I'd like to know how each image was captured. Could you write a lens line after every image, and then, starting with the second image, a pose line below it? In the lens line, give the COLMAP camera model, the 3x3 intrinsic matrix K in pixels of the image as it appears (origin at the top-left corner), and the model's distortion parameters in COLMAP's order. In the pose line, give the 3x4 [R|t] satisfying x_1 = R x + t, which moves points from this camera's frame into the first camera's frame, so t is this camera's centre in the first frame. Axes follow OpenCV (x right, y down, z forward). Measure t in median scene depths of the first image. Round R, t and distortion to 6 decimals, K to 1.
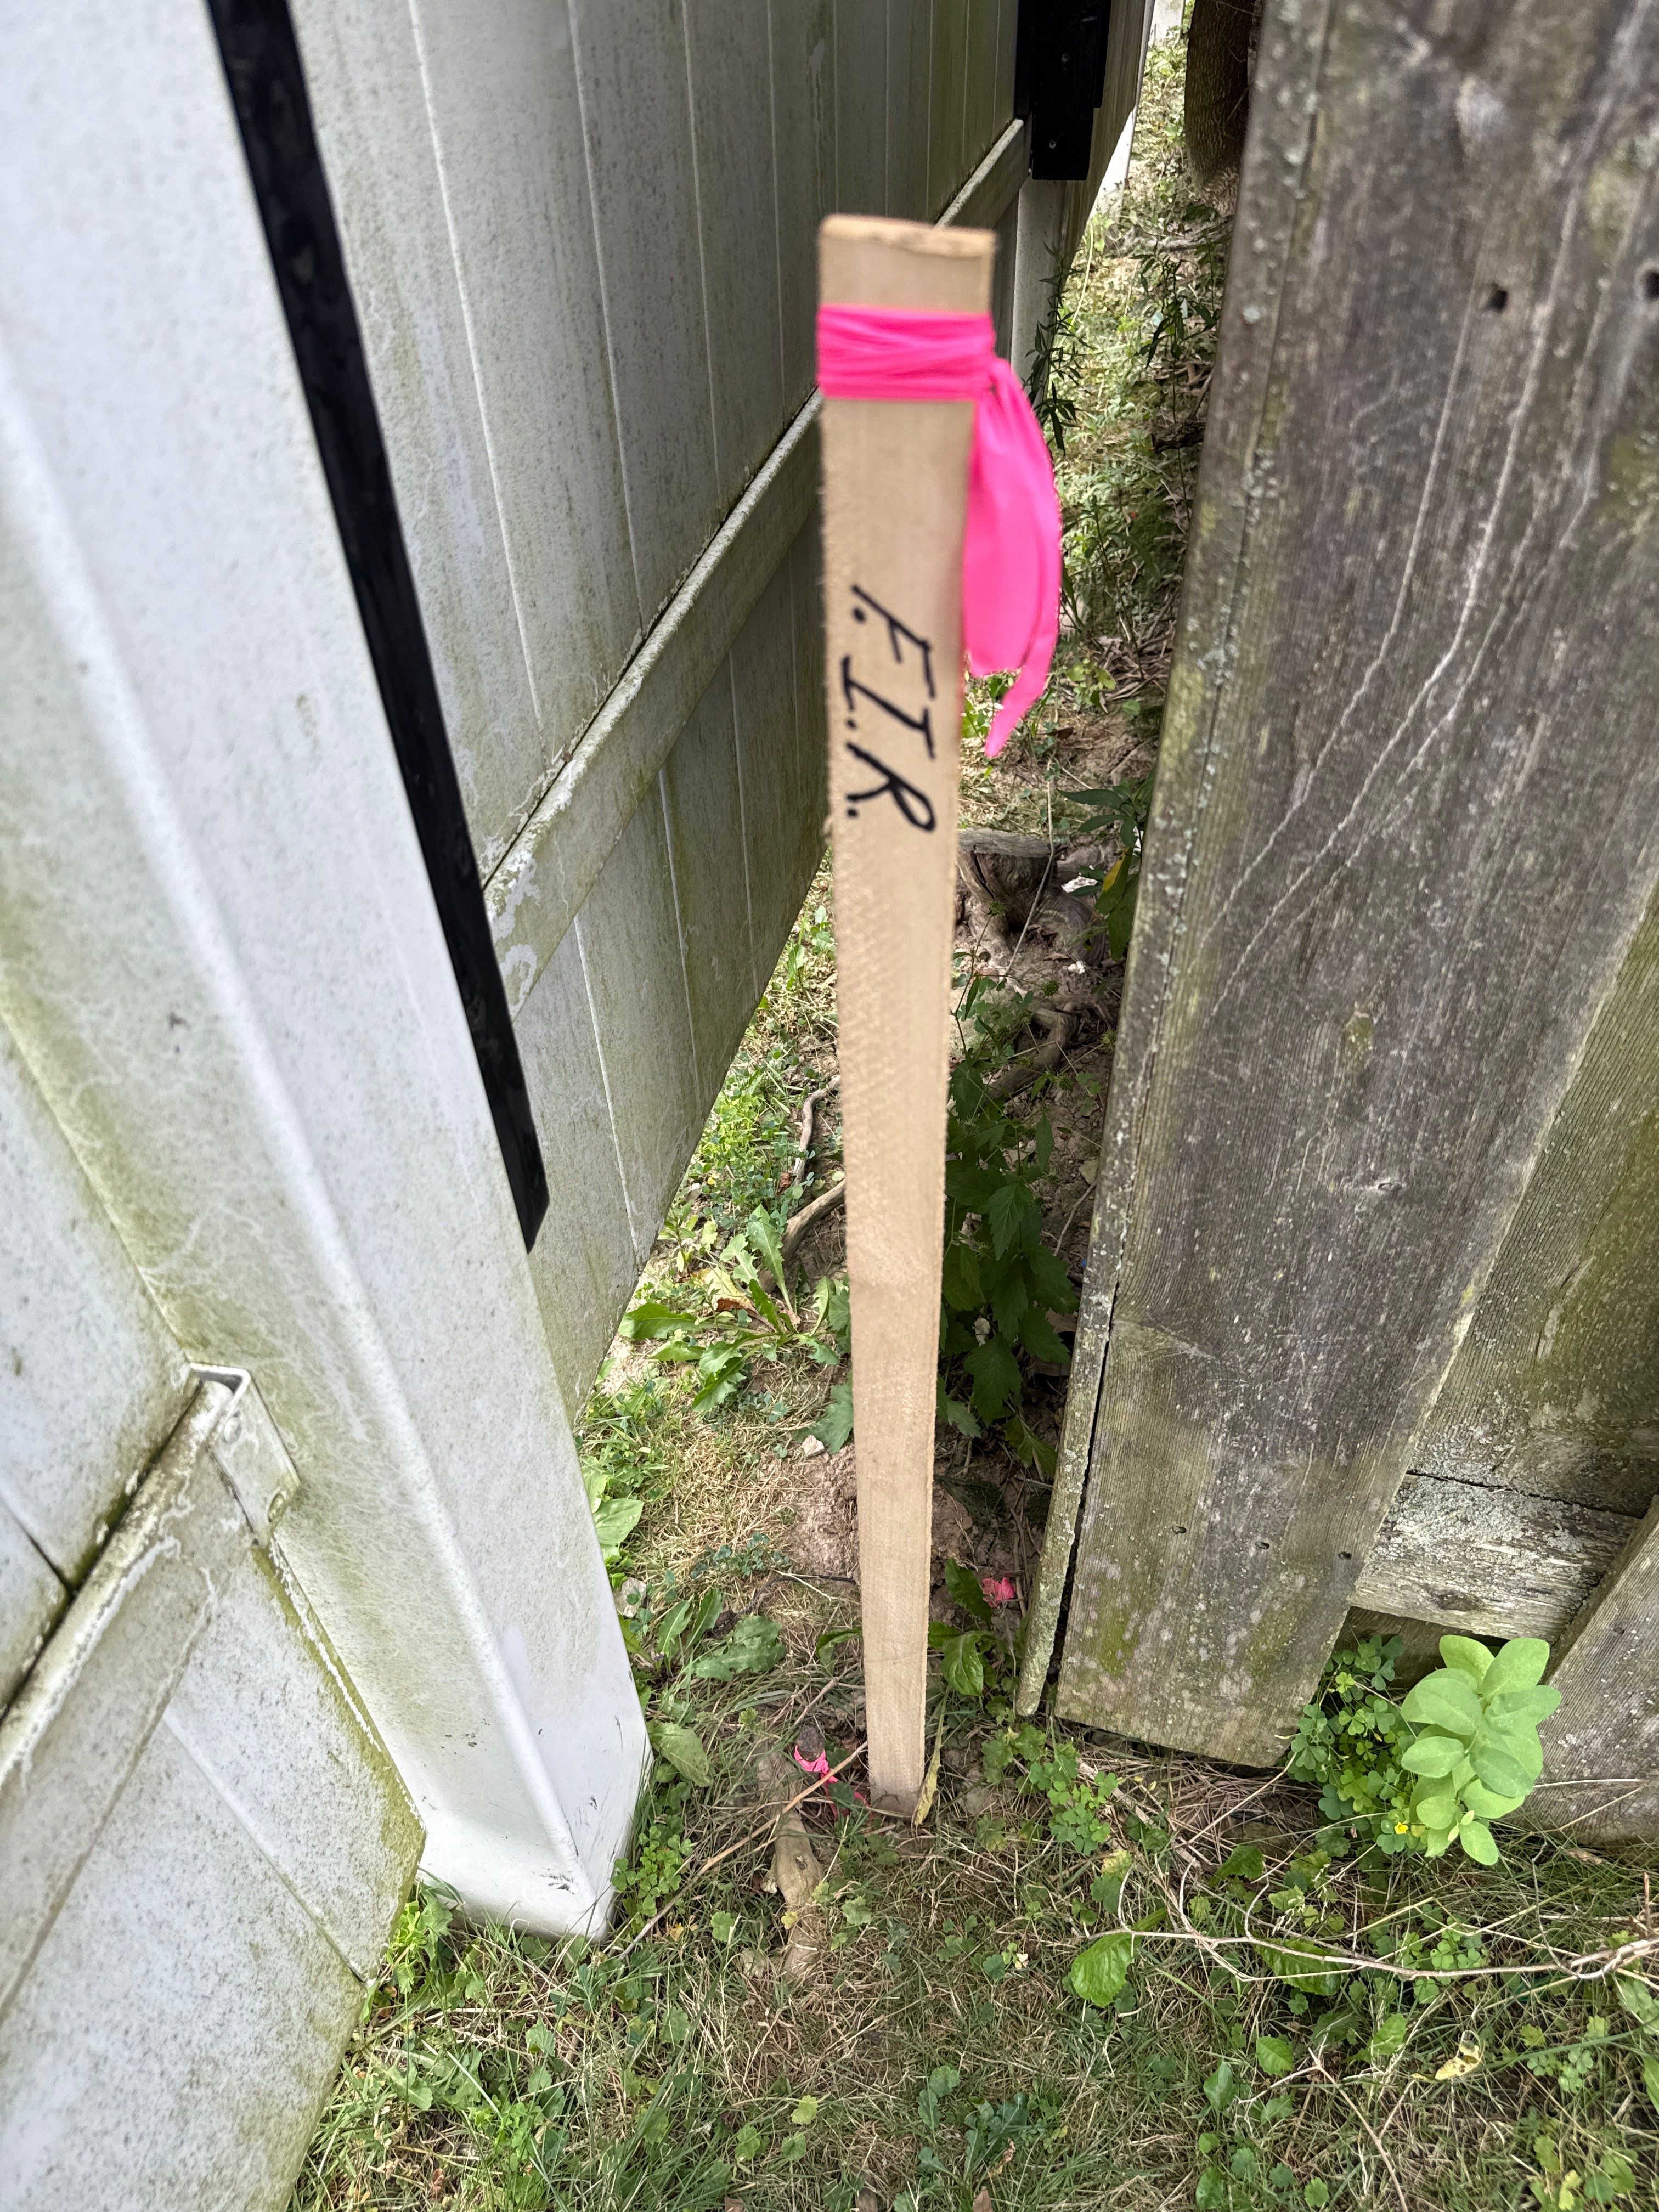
lens RADIAL K [[1684.7, 0, 830.9], [0, 1684.7, 1167.2], [0, 0, 1]] dist [0.138307, -0.226529]
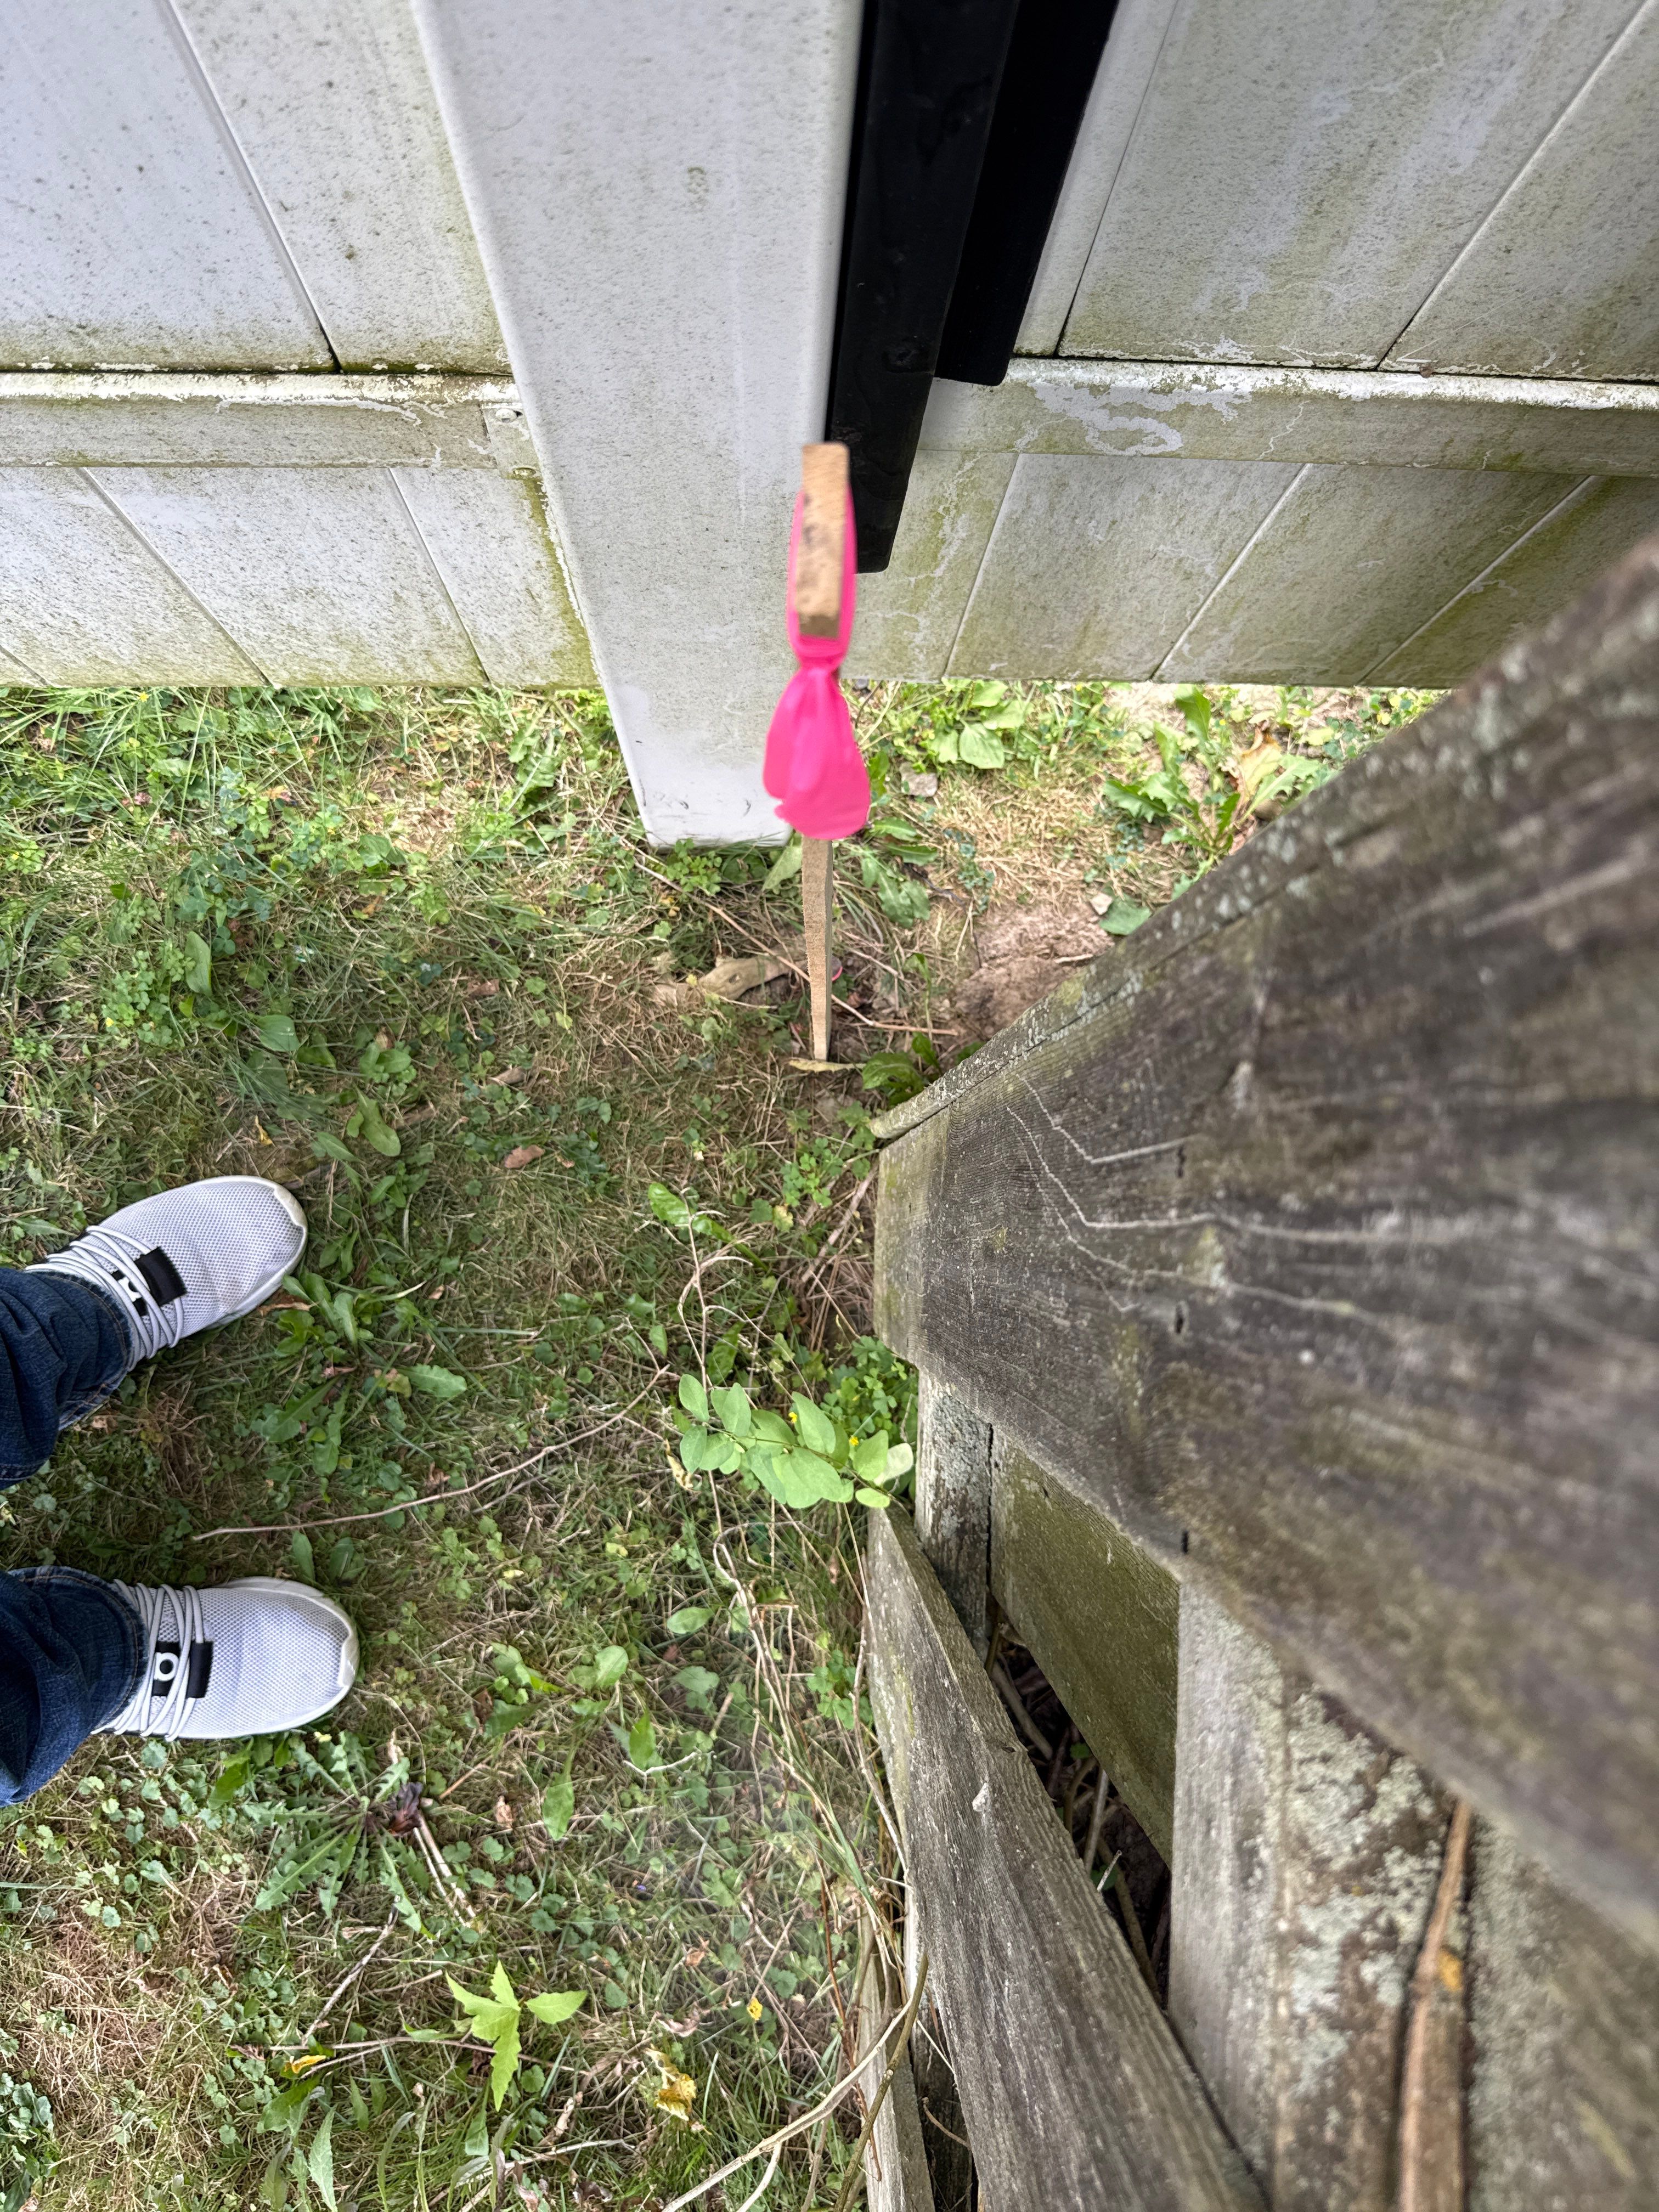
lens RADIAL K [[1684.7, 0, 830.9], [0, 1684.7, 1167.2], [0, 0, 1]] dist [0.138307, -0.226529]
pose [[0.212729, 0.976277, -0.040375, 0.209715], [-0.703532, 0.181712, 0.687040, -0.554098], [0.678077, -0.117748, 0.725497, 0.116960]]
